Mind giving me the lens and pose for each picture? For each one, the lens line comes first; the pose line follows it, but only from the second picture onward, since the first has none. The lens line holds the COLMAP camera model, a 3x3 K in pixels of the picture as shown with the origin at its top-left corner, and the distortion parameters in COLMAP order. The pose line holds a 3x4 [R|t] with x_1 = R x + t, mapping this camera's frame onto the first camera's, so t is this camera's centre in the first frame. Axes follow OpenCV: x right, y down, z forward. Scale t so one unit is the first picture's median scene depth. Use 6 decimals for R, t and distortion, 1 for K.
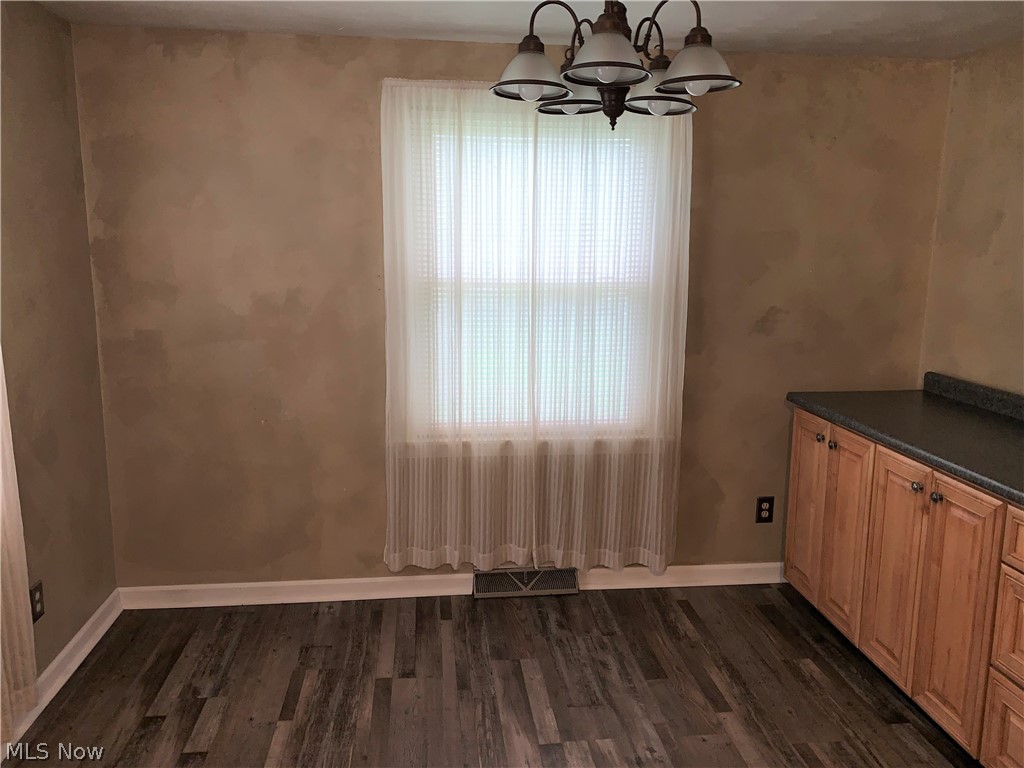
lens RADIAL K [[785.8, 0, 512.0], [0, 785.8, 384.4], [0, 0, 1]] dist [0.046052, -0.056536]
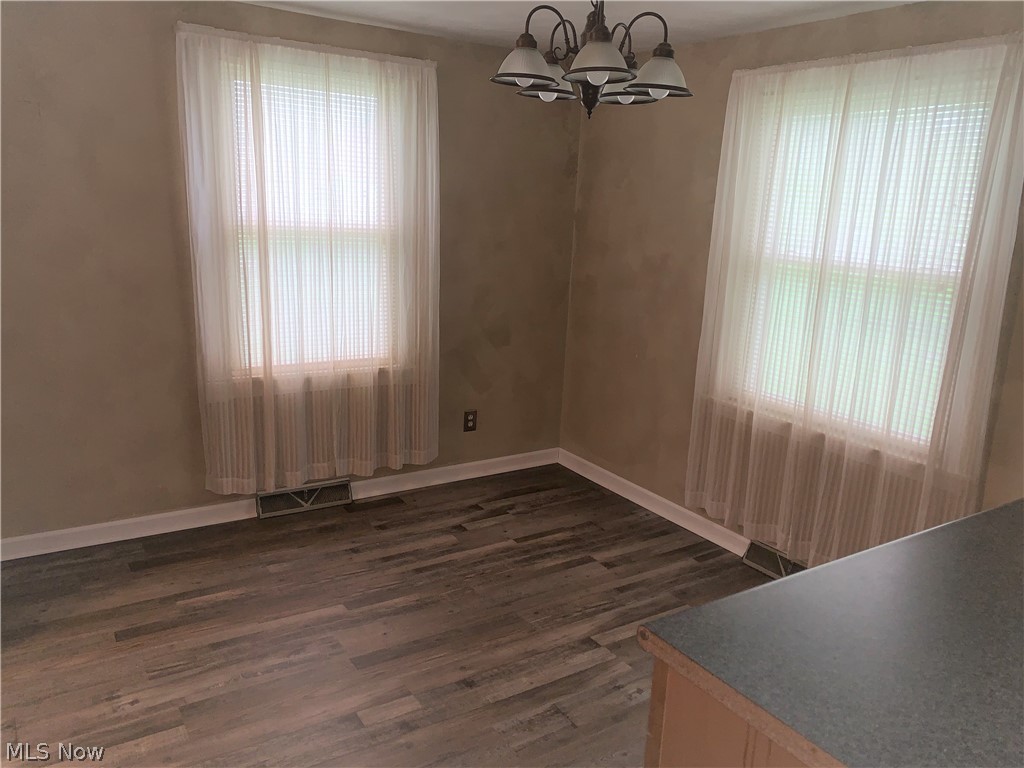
lens RADIAL K [[785.8, 0, 511.2], [0, 785.8, 385.2], [0, 0, 1]] dist [0.046052, -0.056536]
pose [[0.436462, 0.218255, -0.872849, 0.787309], [-0.203099, 0.968991, 0.140736, -0.048093], [0.876500, 0.115849, 0.467255, 0.245997]]
